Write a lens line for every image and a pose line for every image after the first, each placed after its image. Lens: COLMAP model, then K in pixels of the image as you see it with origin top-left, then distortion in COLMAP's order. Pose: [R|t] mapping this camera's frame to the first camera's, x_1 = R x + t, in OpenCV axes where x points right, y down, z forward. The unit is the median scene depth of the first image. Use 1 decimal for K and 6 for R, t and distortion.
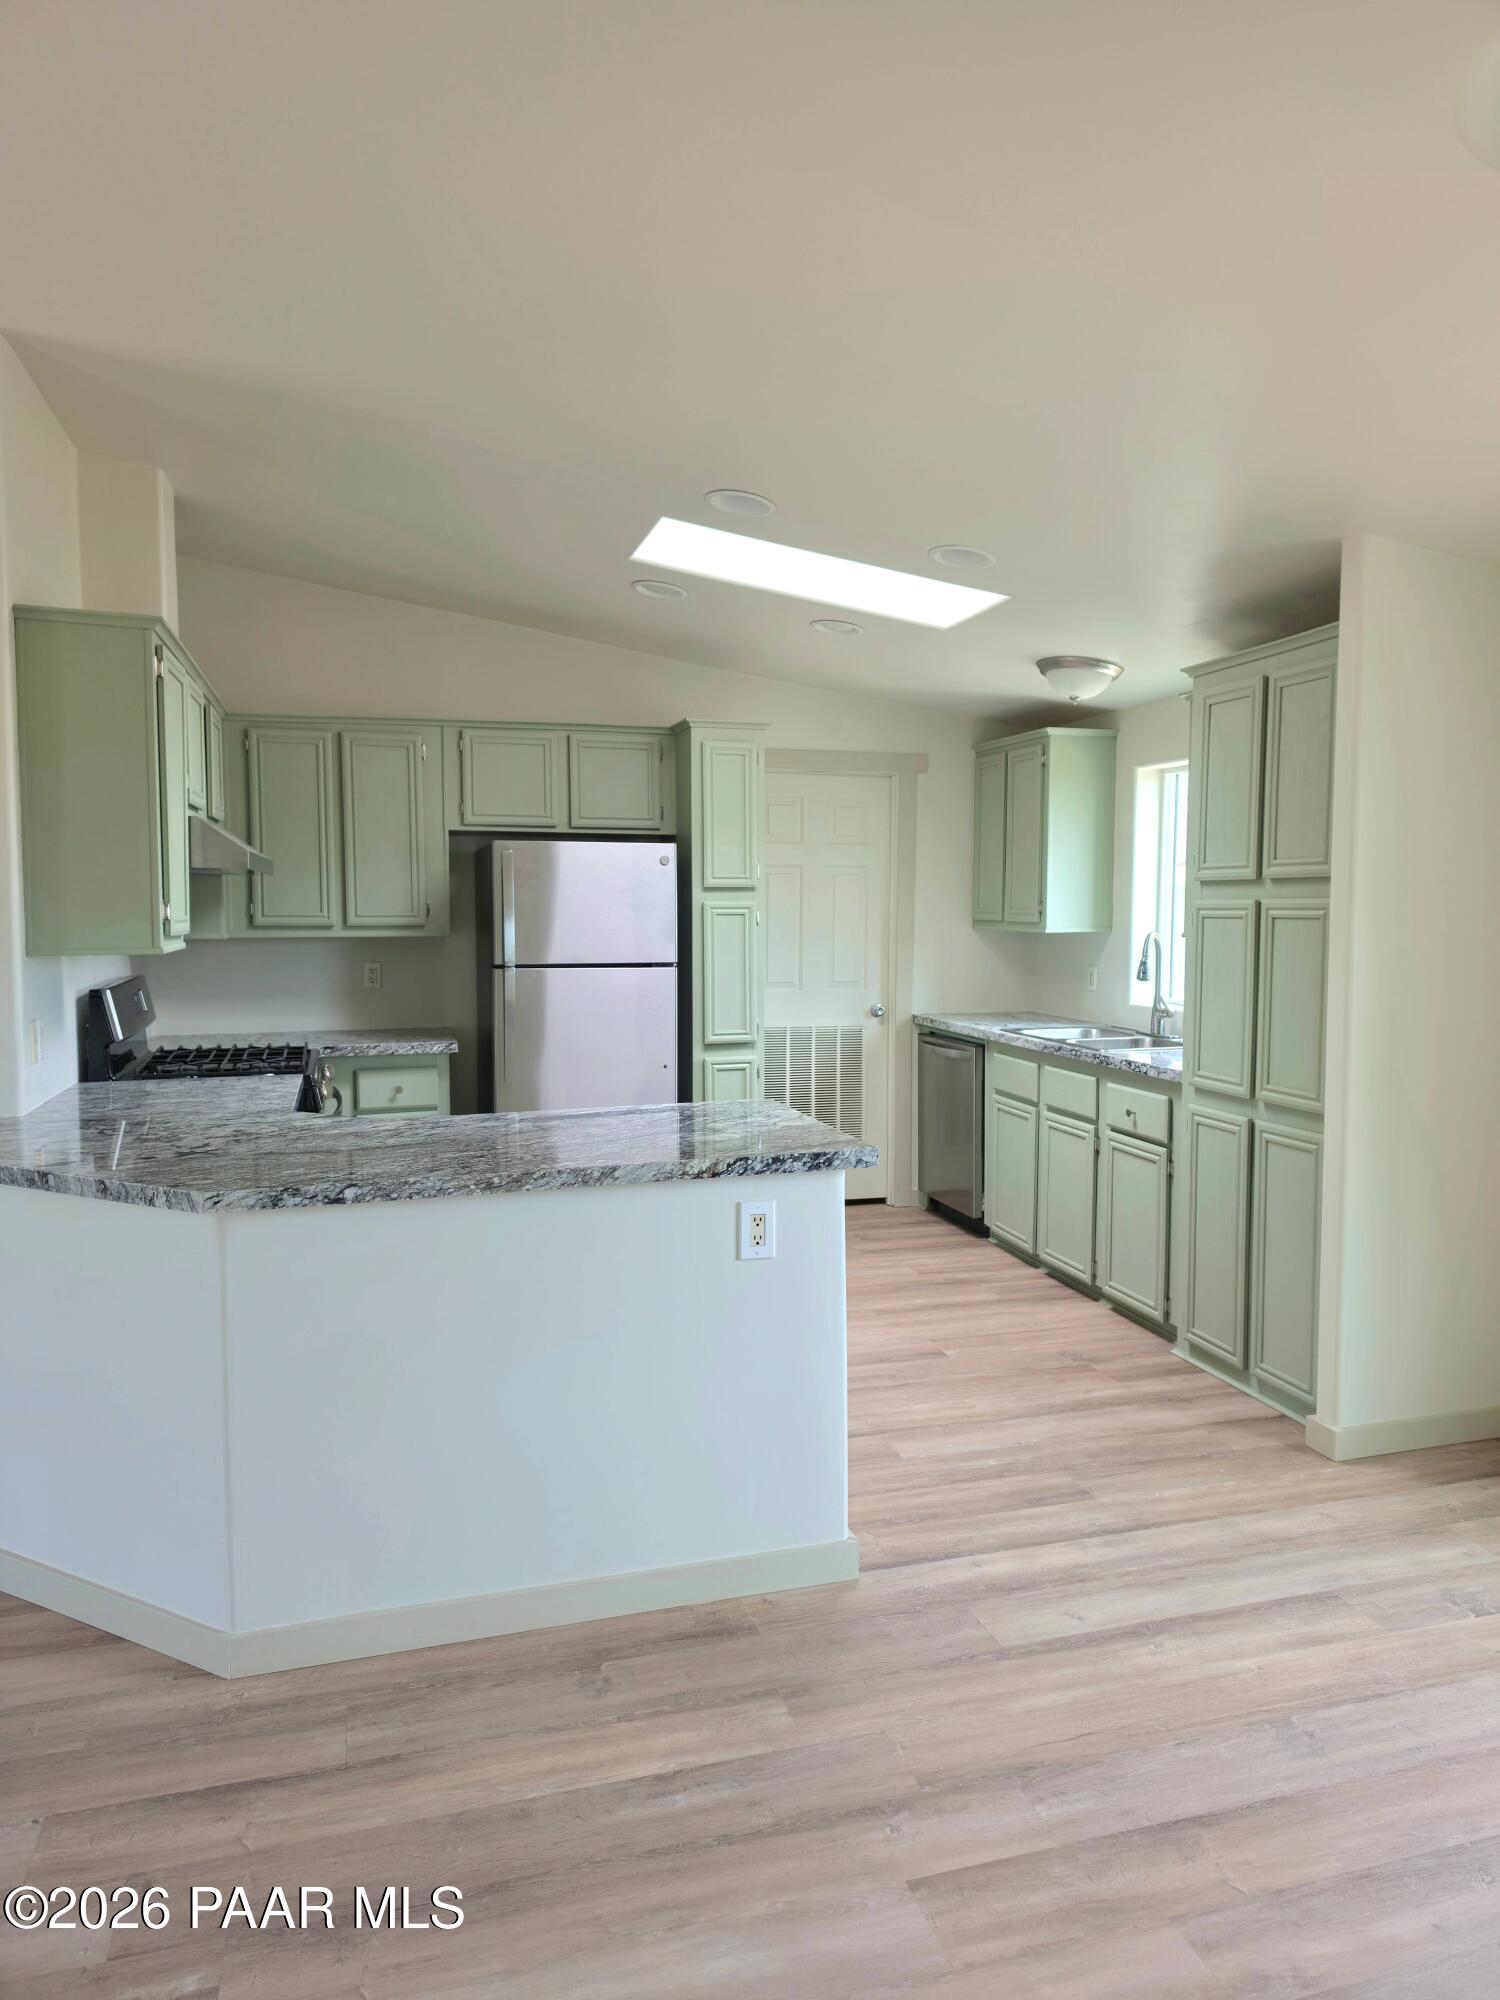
lens RADIAL K [[1354.5, 0, 750.0], [0, 1354.5, 1000.0], [0, 0, 1]] dist [0.073209, -0.083871]
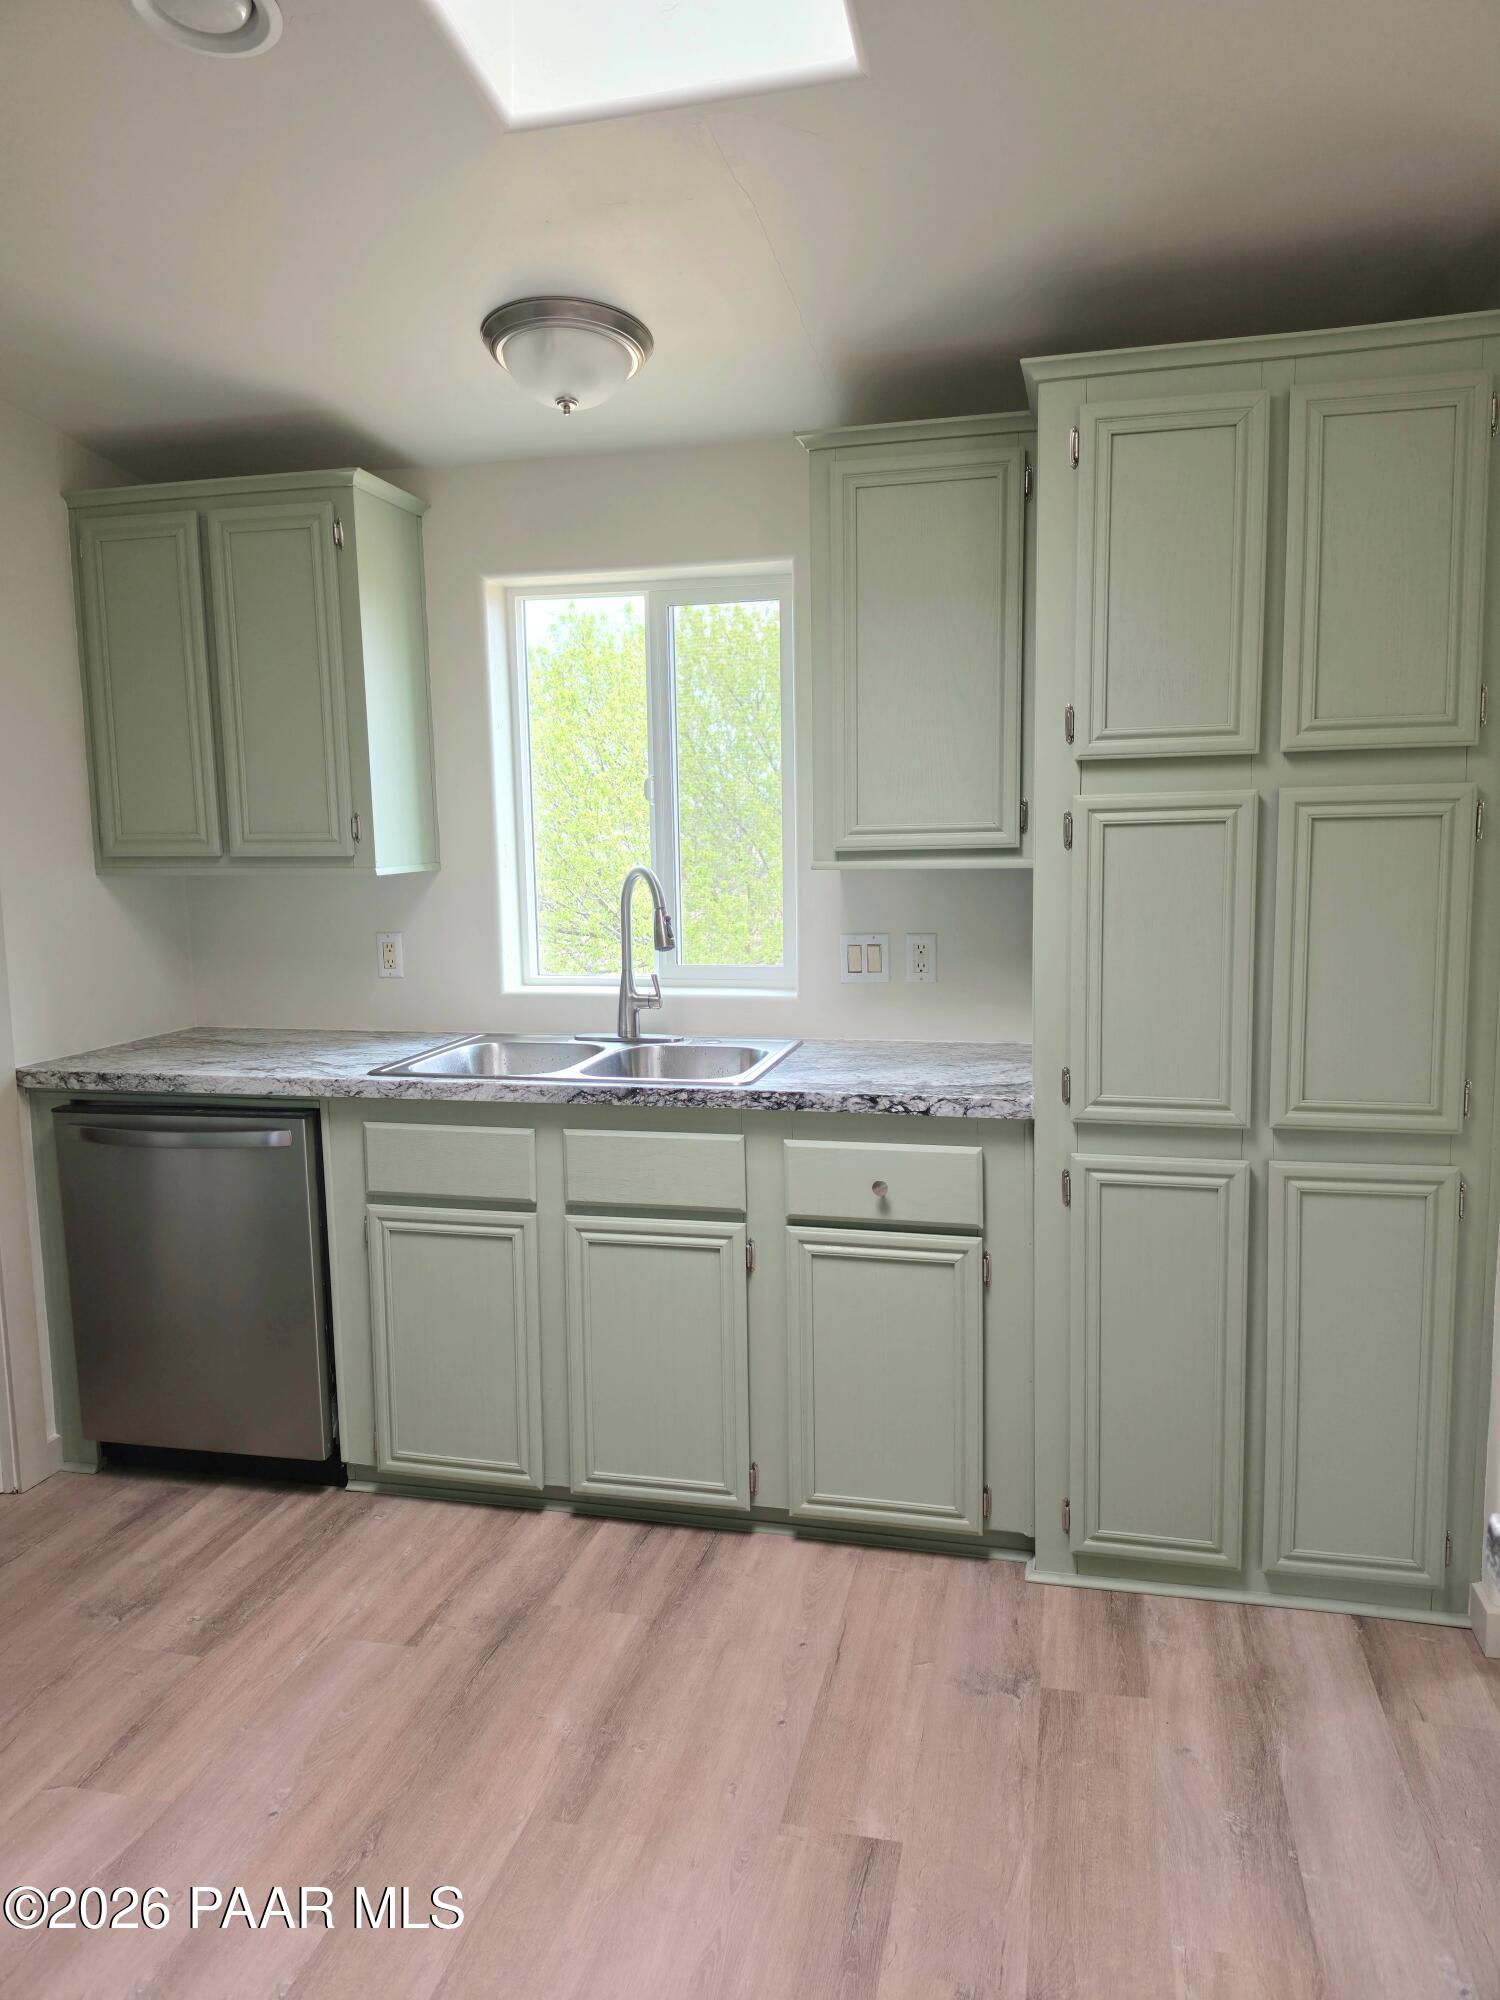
lens RADIAL K [[1354.5, 0, 750.0], [0, 1354.5, 1000.0], [0, 0, 1]] dist [0.073209, -0.083871]
pose [[0.488267, -0.117777, 0.864710, -0.199500], [0.081399, 0.992678, 0.089244, -0.043258], [-0.868890, 0.026811, 0.494279, 0.722245]]
